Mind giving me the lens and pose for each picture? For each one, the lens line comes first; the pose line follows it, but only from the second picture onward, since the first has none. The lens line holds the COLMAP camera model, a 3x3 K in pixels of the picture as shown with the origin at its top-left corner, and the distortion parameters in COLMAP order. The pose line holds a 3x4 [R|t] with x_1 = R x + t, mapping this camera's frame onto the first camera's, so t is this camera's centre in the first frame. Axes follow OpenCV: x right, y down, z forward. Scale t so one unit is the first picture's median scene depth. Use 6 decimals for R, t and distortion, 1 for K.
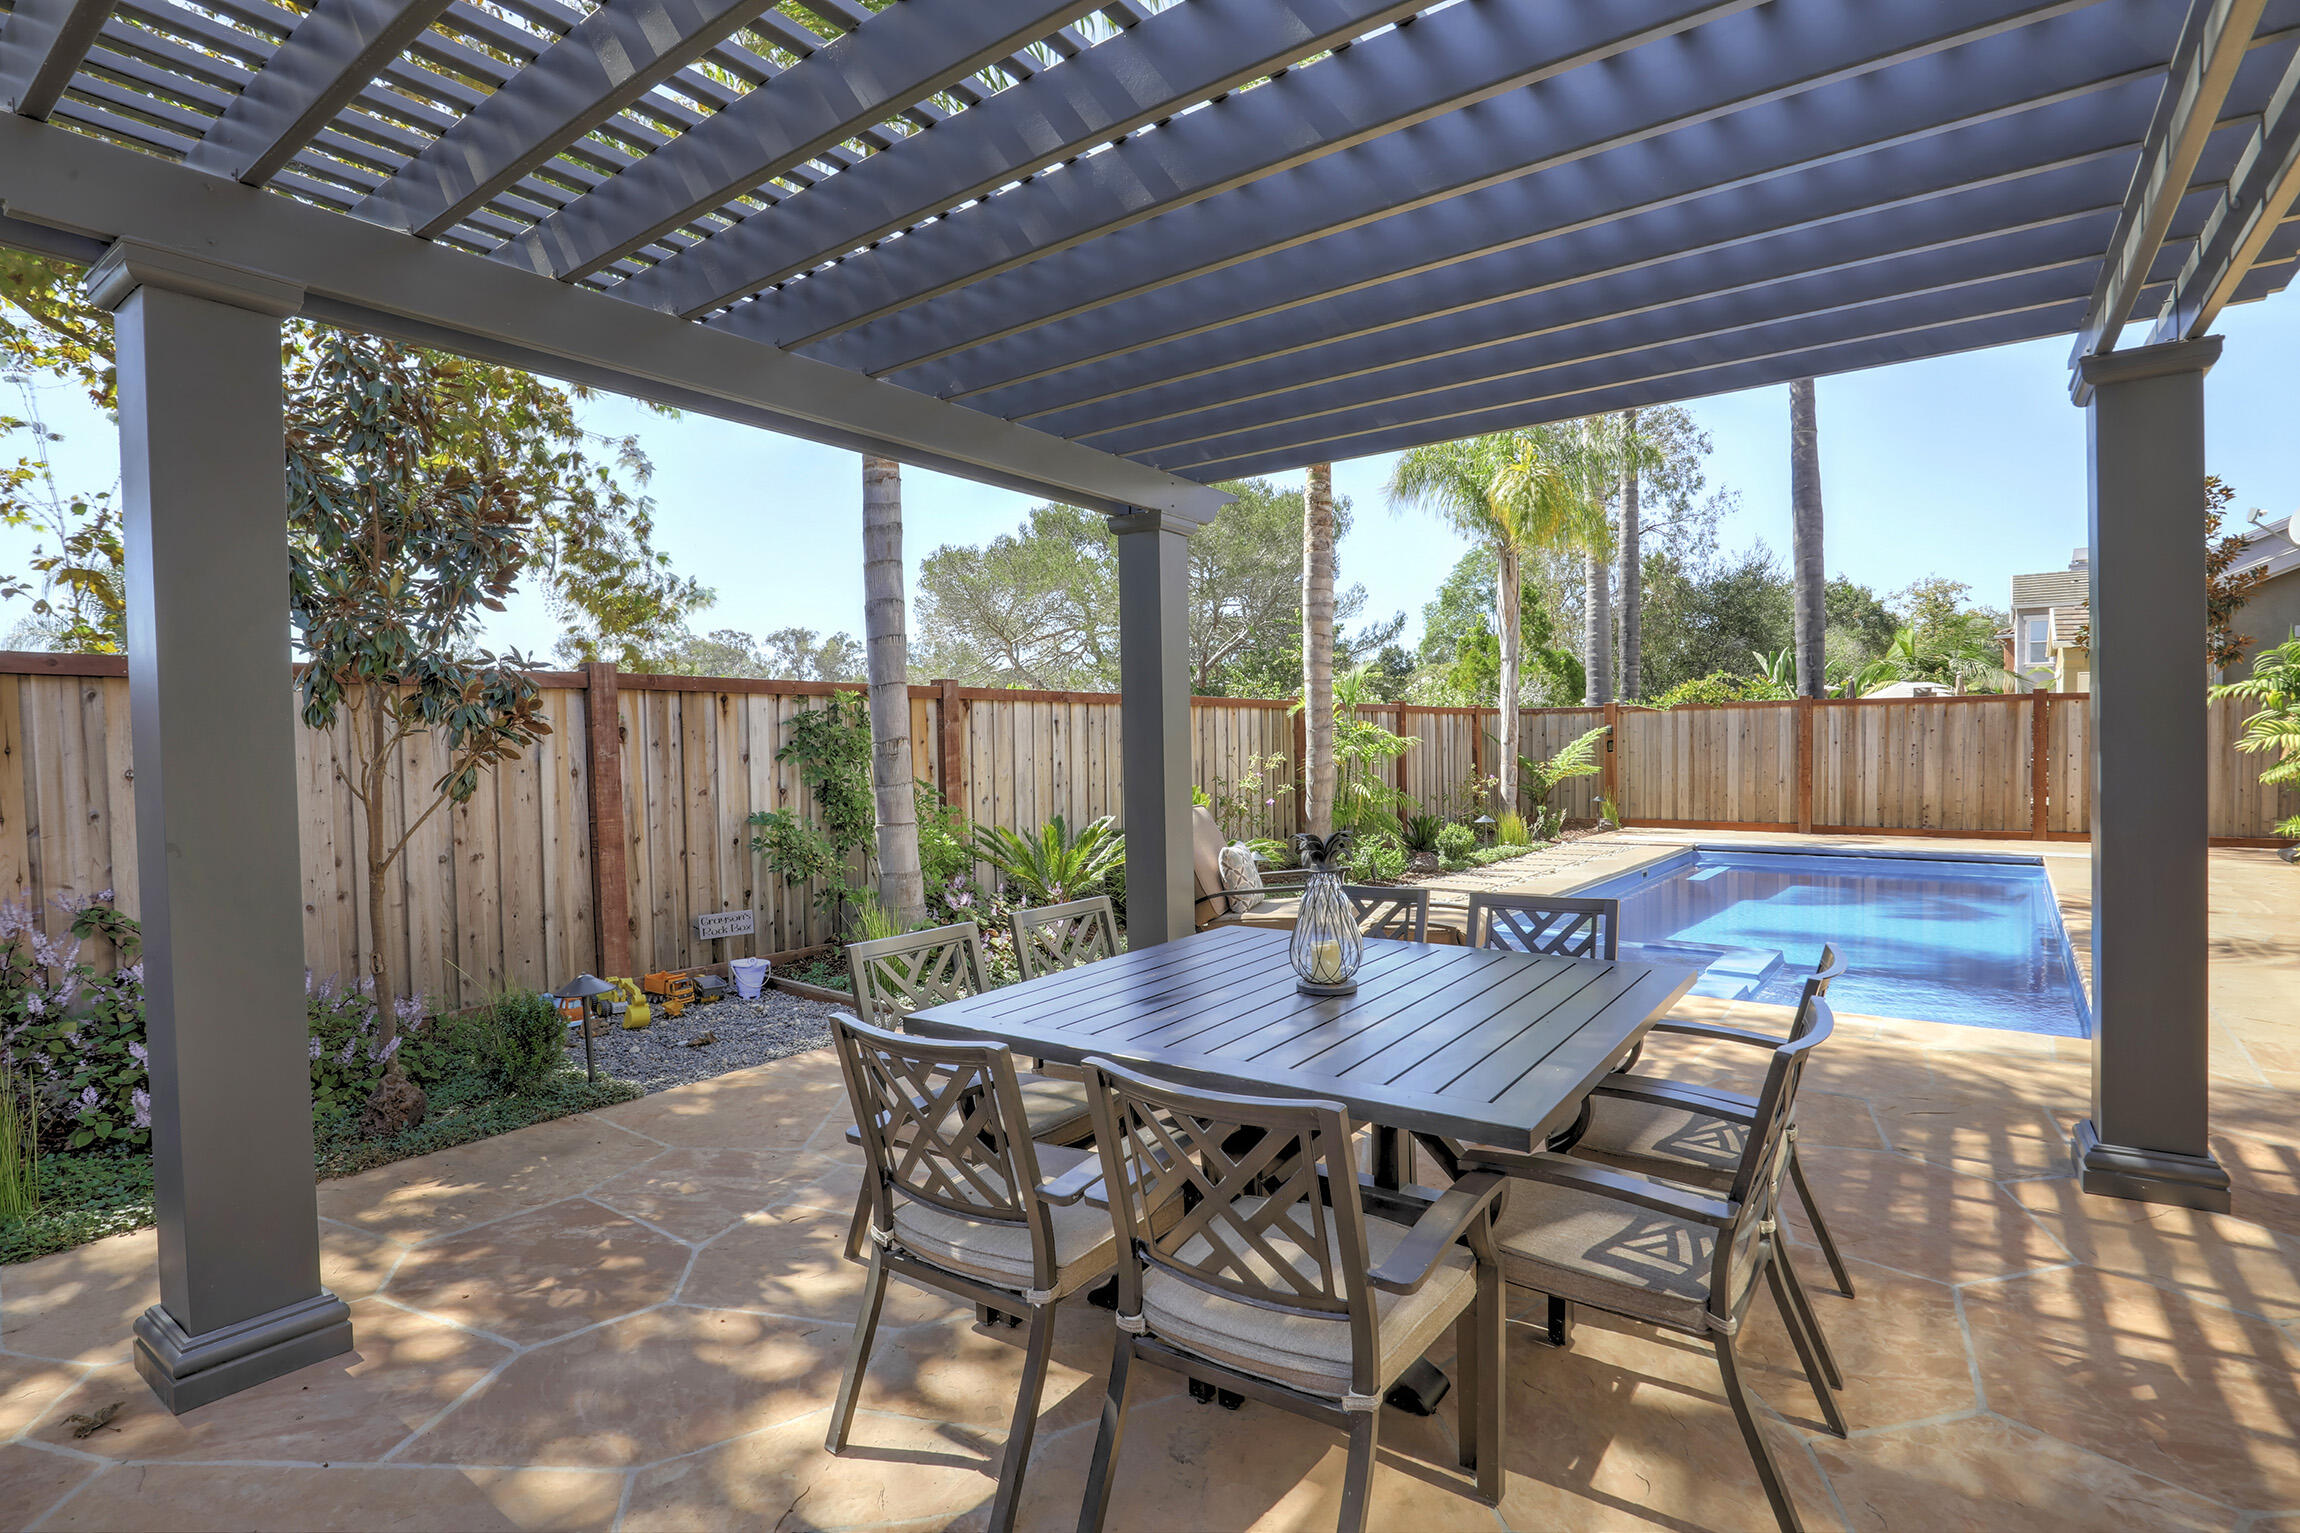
lens RADIAL K [[1132.6, 0, 1150.4], [0, 1132.6, 766.6], [0, 0, 1]] dist [-0.000896, -0.000143]
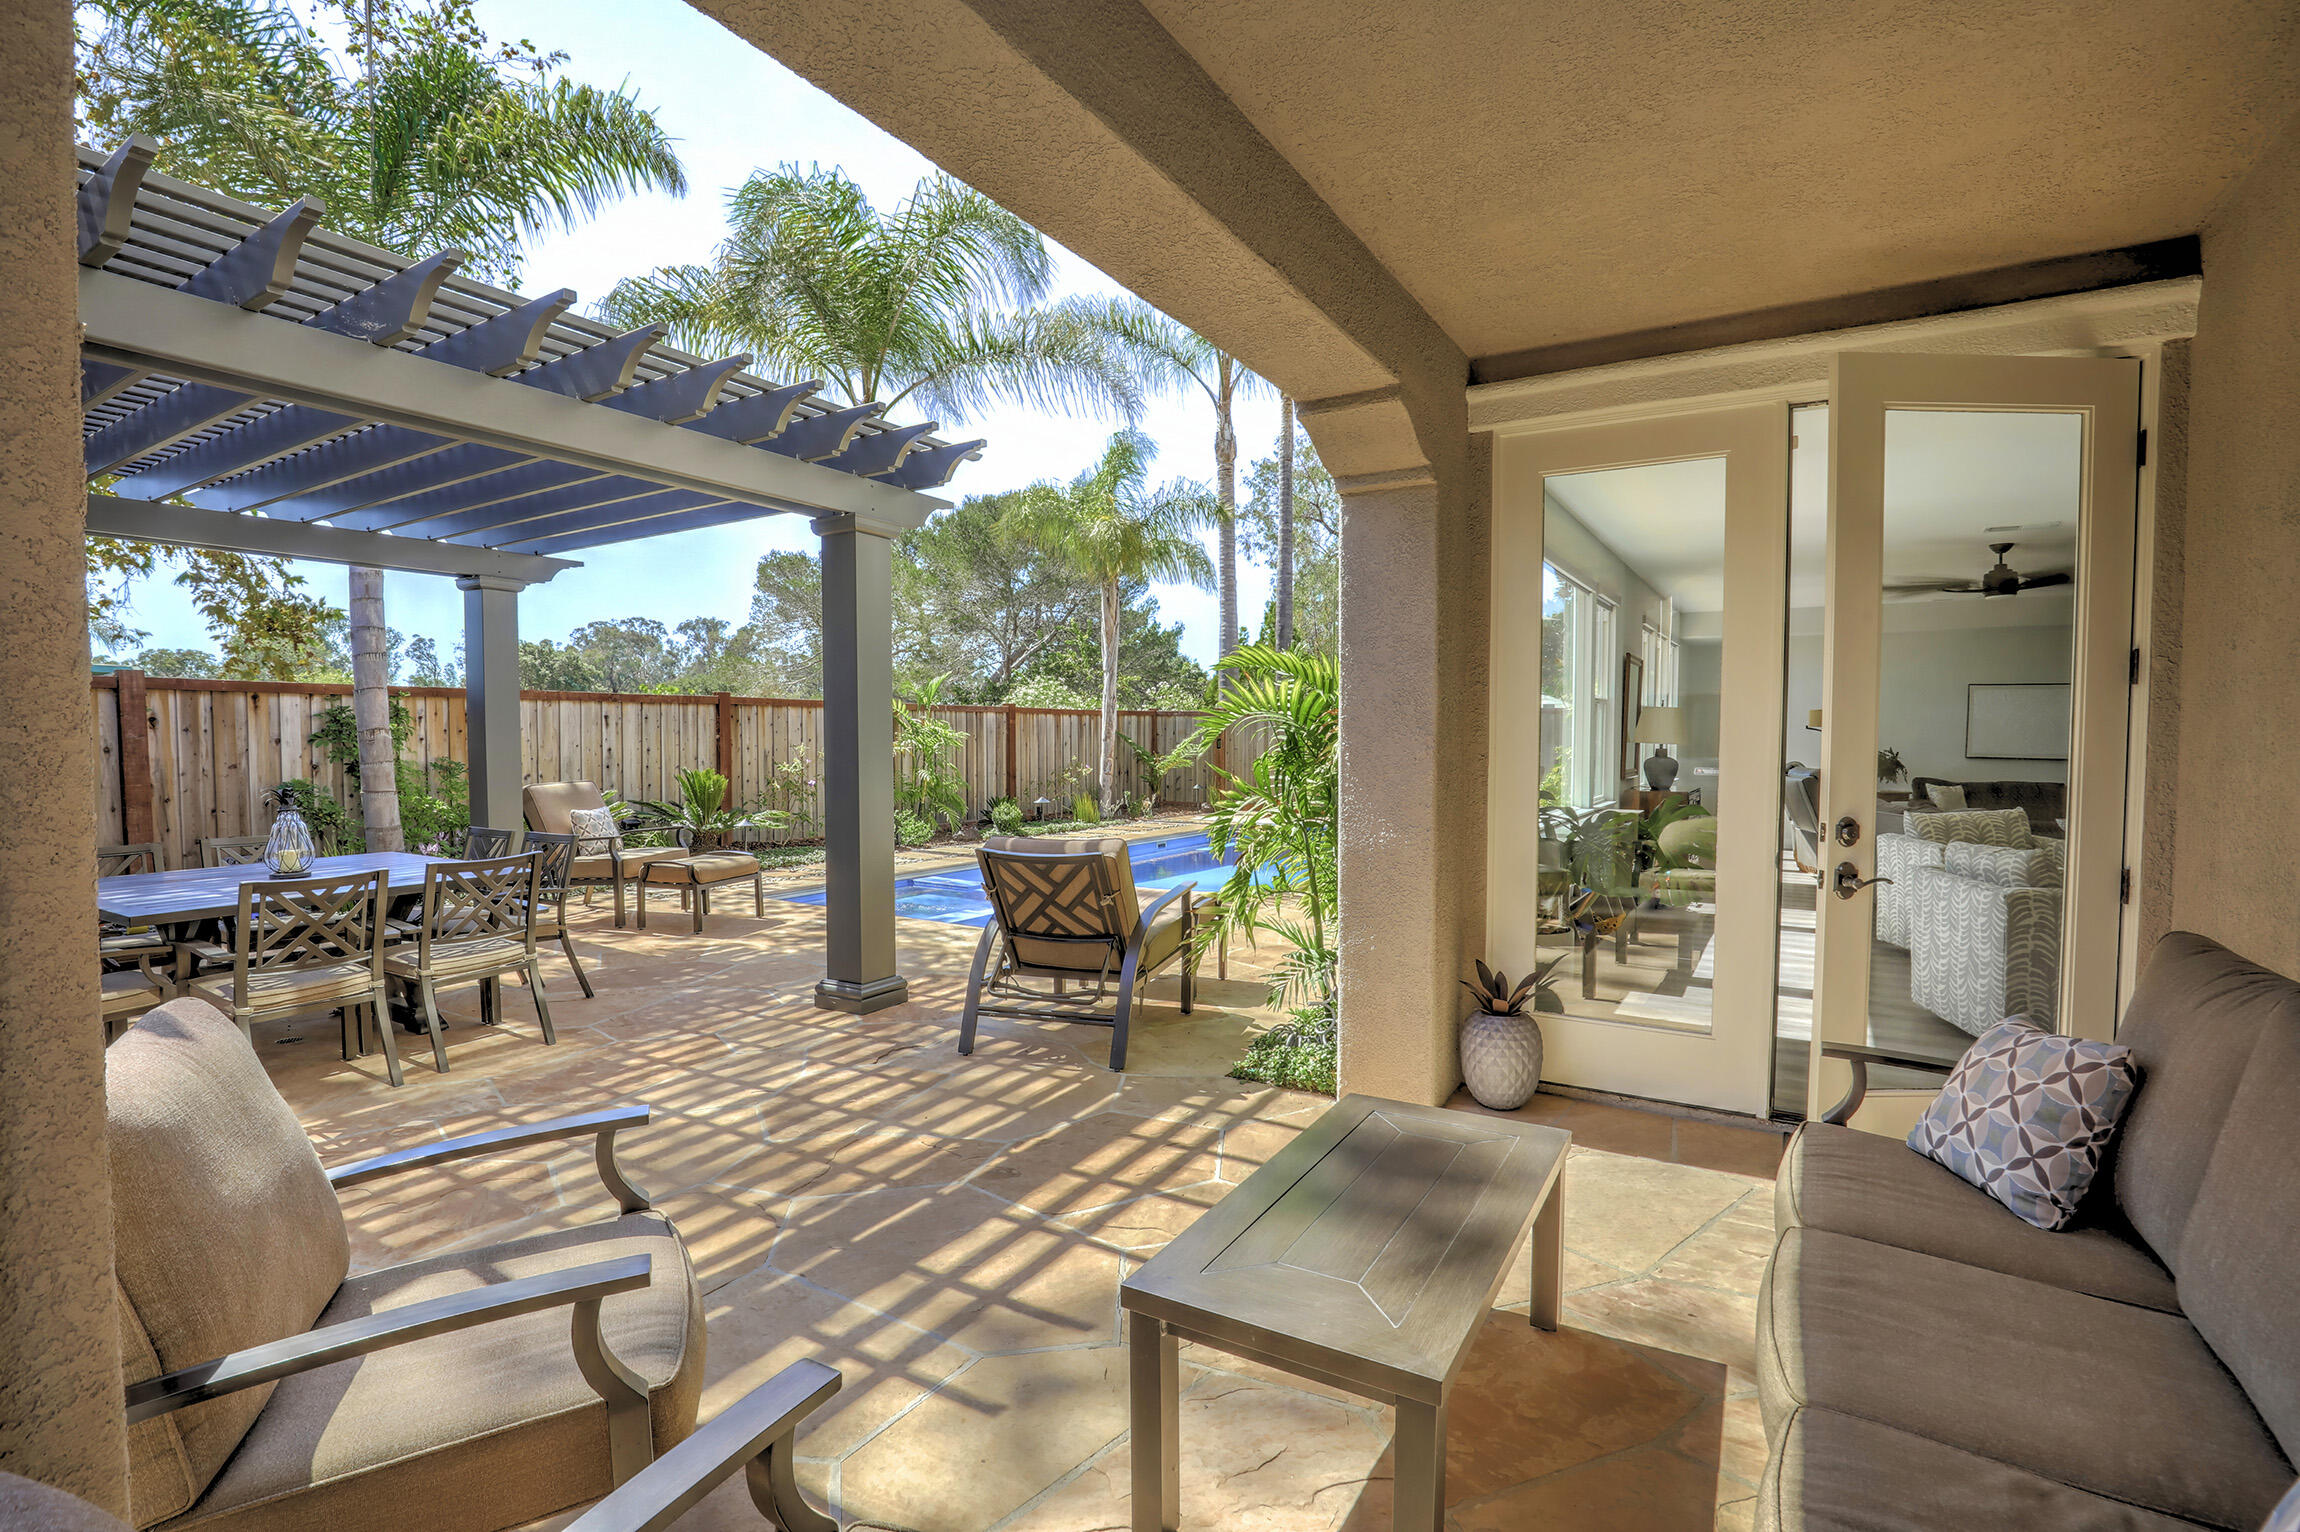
lens RADIAL K [[1059.3, 0, 1146.1], [0, 1059.3, 772.4], [0, 0, 1]] dist [-0.018818, 0.001411]
pose [[0.997049, 0.016347, 0.075011, 0.390363], [-0.017532, 0.999731, 0.015162, -0.005174], [-0.074743, -0.016432, 0.997067, -0.210207]]
